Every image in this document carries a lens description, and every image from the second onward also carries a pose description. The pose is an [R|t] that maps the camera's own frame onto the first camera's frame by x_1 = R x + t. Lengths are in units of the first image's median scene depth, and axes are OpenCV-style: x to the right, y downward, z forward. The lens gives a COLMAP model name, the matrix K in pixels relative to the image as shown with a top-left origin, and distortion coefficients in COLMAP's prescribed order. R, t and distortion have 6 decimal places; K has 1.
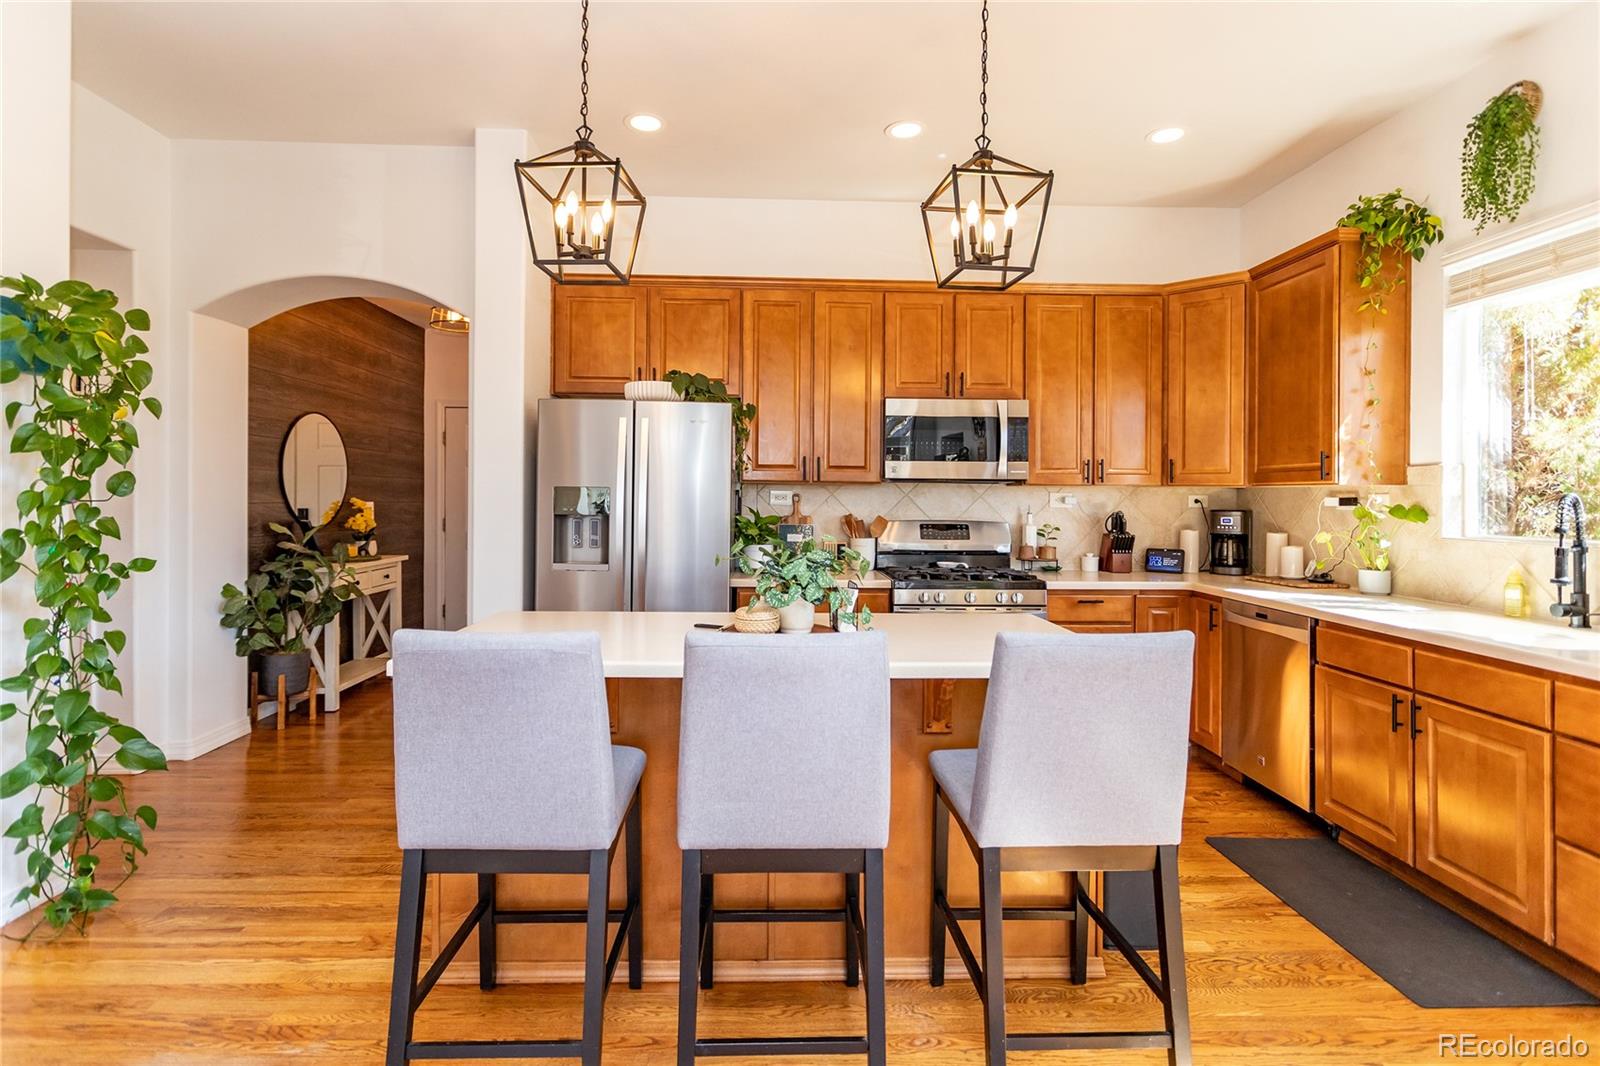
lens RADIAL K [[787.3, 0, 799.0], [0, 787.3, 489.3], [0, 0, 1]] dist [0.001061, 0.001249]
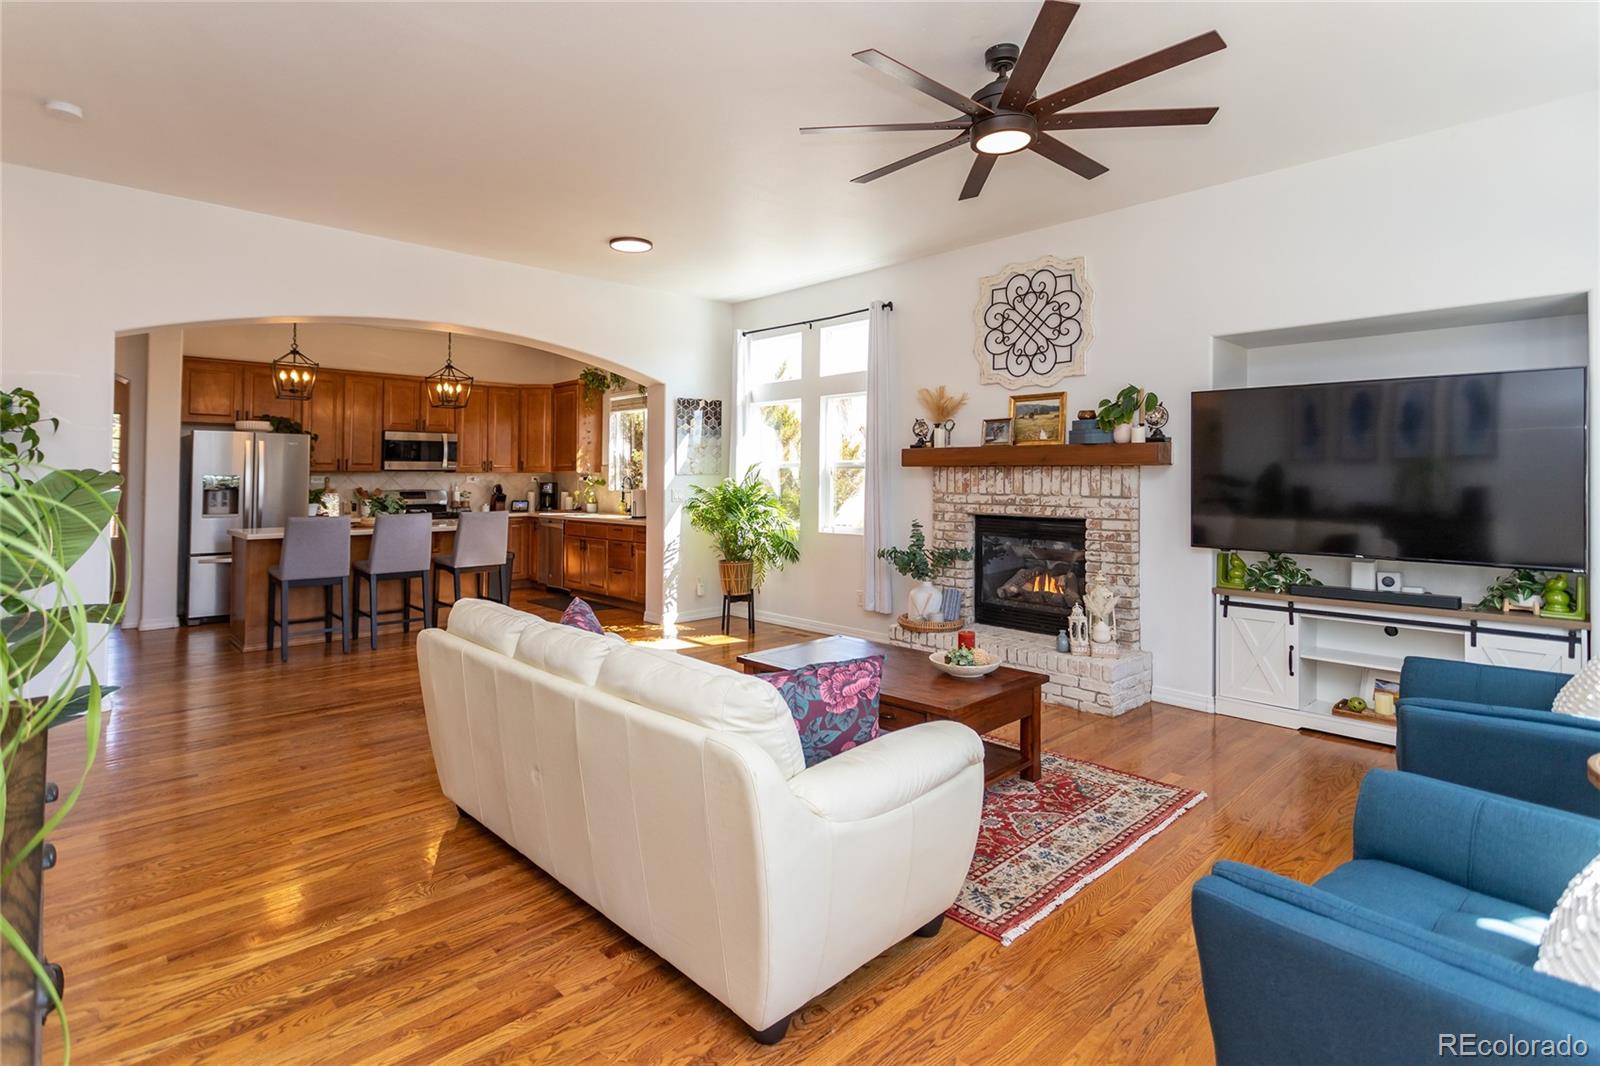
lens RADIAL K [[806.3, 0, 803.0], [0, 806.3, 458.6], [0, 0, 1]] dist [0.046615, 0.000312]
pose [[0.745492, 0.006427, 0.666484, -0.498750], [-0.000140, 0.999955, -0.009486, -0.022865], [-0.666515, 0.006978, 0.745459, -1.325156]]
